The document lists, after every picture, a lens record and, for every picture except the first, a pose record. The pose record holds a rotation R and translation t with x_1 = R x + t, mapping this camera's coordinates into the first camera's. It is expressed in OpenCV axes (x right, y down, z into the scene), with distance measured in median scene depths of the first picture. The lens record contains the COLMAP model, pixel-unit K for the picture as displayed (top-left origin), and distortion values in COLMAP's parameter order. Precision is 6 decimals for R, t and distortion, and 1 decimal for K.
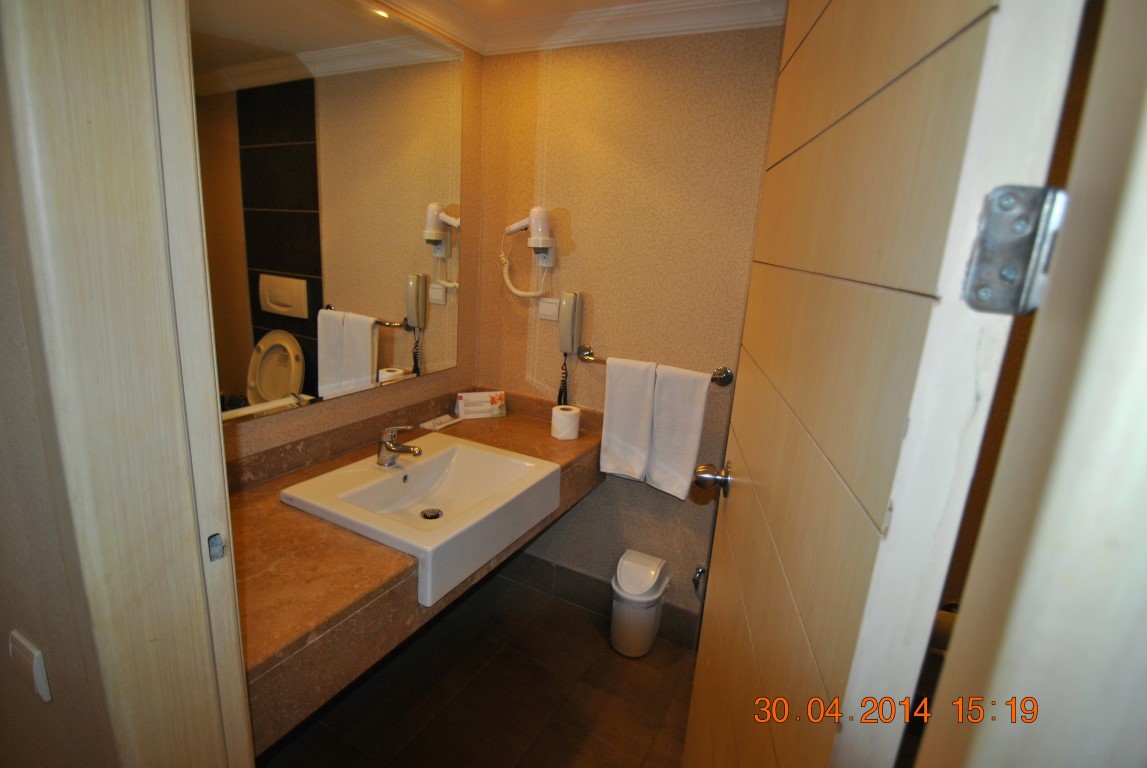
lens RADIAL K [[569.3, 0, 564.1], [0, 569.3, 383.1], [0, 0, 1]] dist [-0.010480, -0.001198]
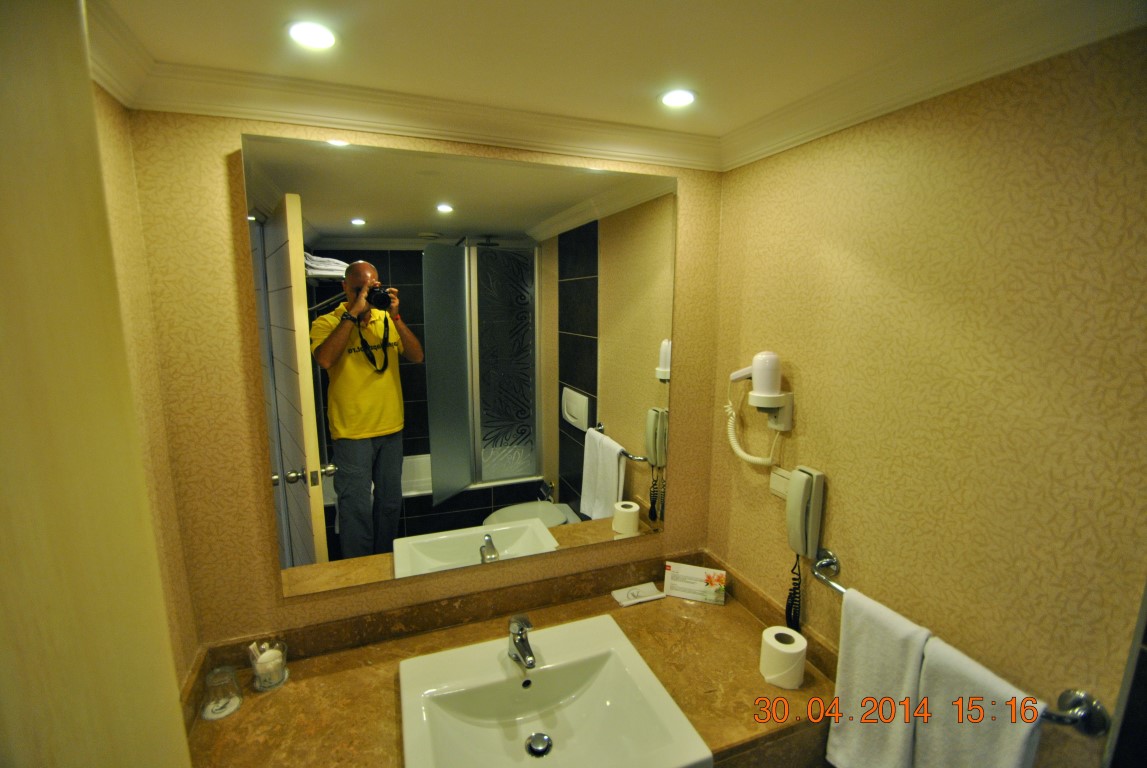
lens RADIAL K [[503.7, 0, 564.0], [0, 503.7, 380.8], [0, 0, 1]] dist [0.023867, -0.020354]
pose [[0.743051, 0.049531, -0.667400, 0.205462], [-0.119868, 0.990981, -0.059910, -0.200488], [0.658413, 0.124516, 0.742286, 0.331363]]
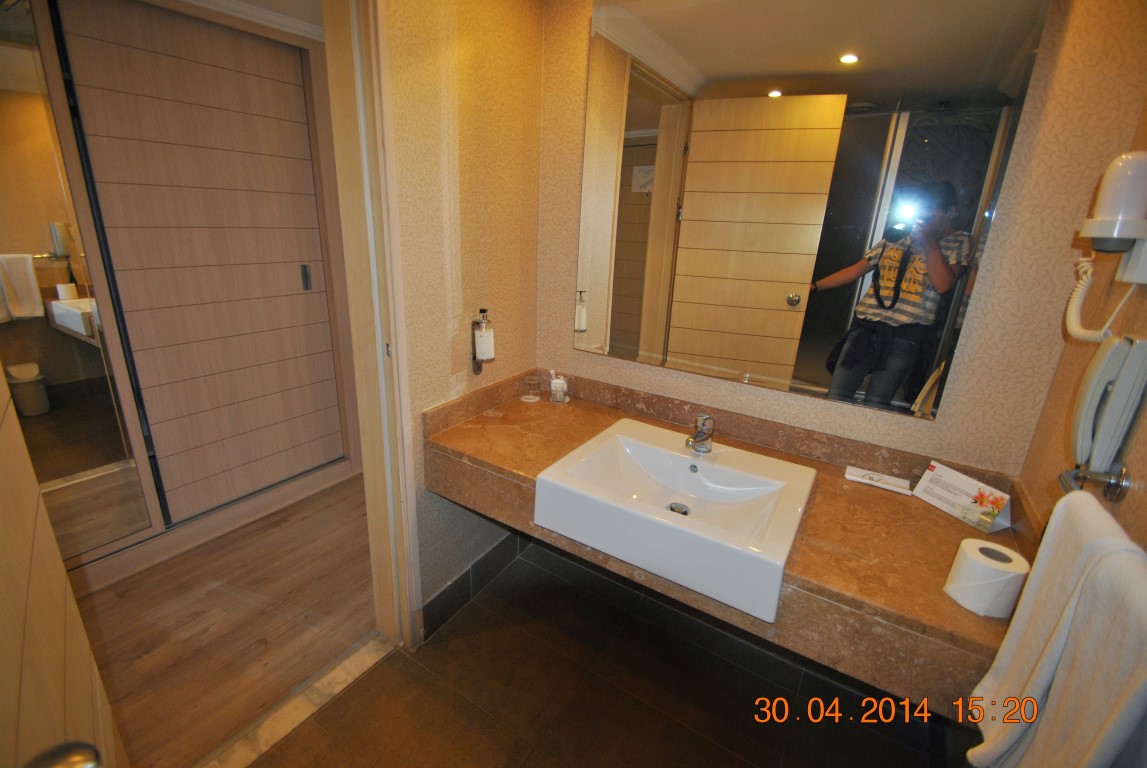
lens RADIAL K [[503.7, 0, 564.0], [0, 503.7, 380.8], [0, 0, 1]] dist [0.023867, -0.020354]
pose [[-0.077452, 0.239244, -0.967865, 0.439409], [-0.288726, 0.923800, 0.251457, -0.101910], [0.954274, 0.298924, -0.002474, 0.602437]]
